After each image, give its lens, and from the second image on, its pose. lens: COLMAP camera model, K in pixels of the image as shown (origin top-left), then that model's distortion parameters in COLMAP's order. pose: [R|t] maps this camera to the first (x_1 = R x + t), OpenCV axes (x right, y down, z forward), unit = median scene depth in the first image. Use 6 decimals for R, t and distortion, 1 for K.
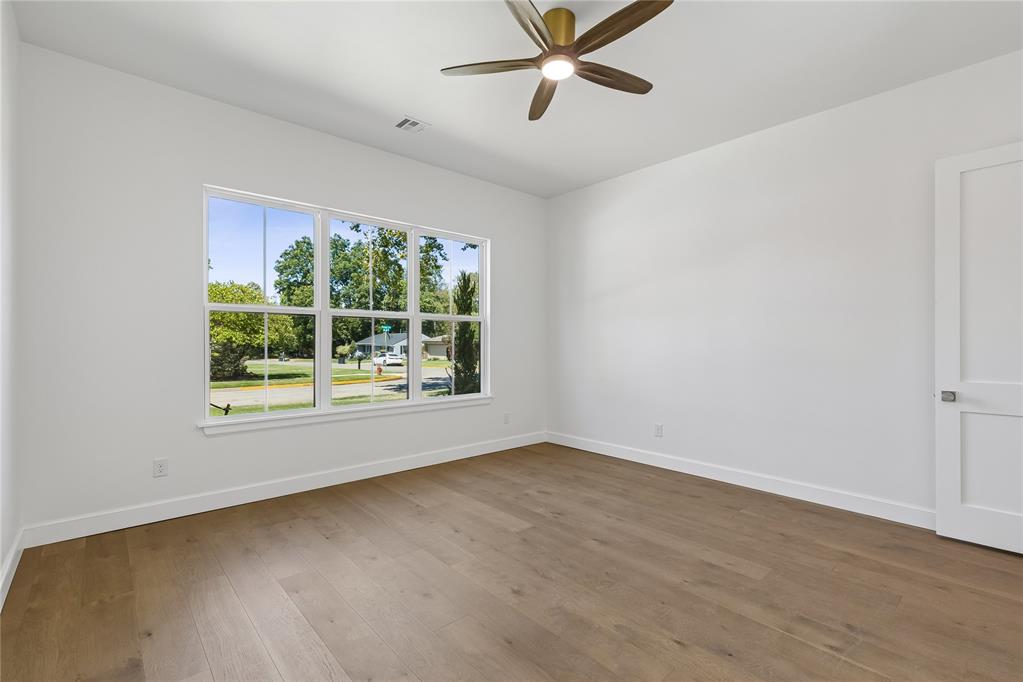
lens RADIAL K [[458.9, 0, 512.3], [0, 458.9, 341.9], [0, 0, 1]] dist [0.002978, -0.000109]
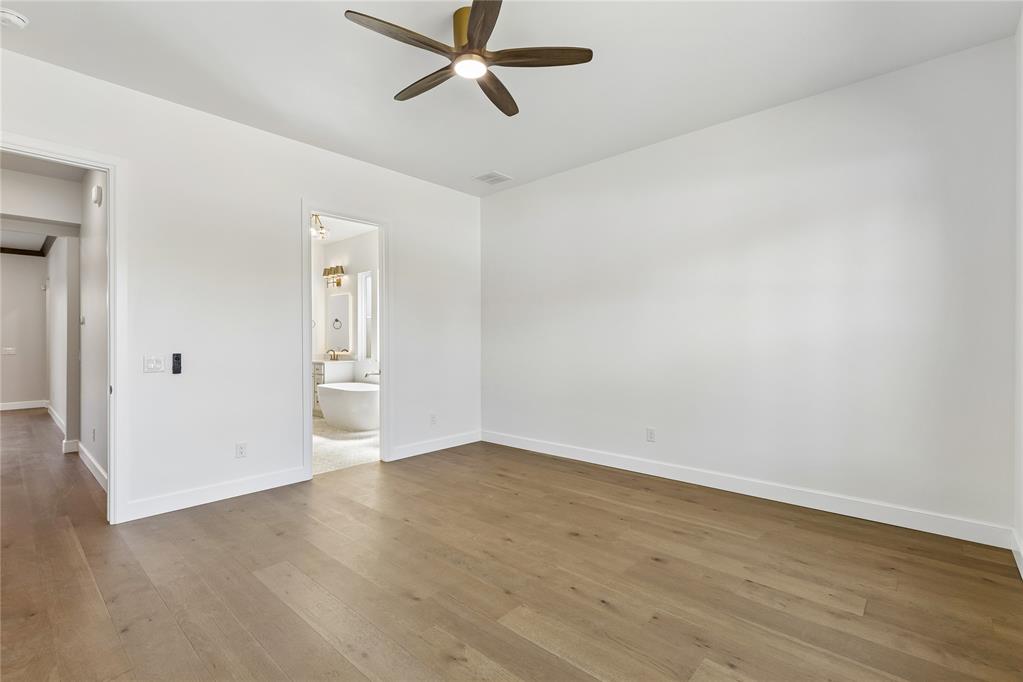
lens RADIAL K [[458.9, 0, 508.5], [0, 458.9, 342.2], [0, 0, 1]] dist [0.002978, -0.000109]
pose [[-0.995459, 0.002270, -0.095164, 0.097837], [0.002637, 0.999990, -0.003731, 0.005812], [0.095155, -0.003965, -0.995455, 1.755268]]
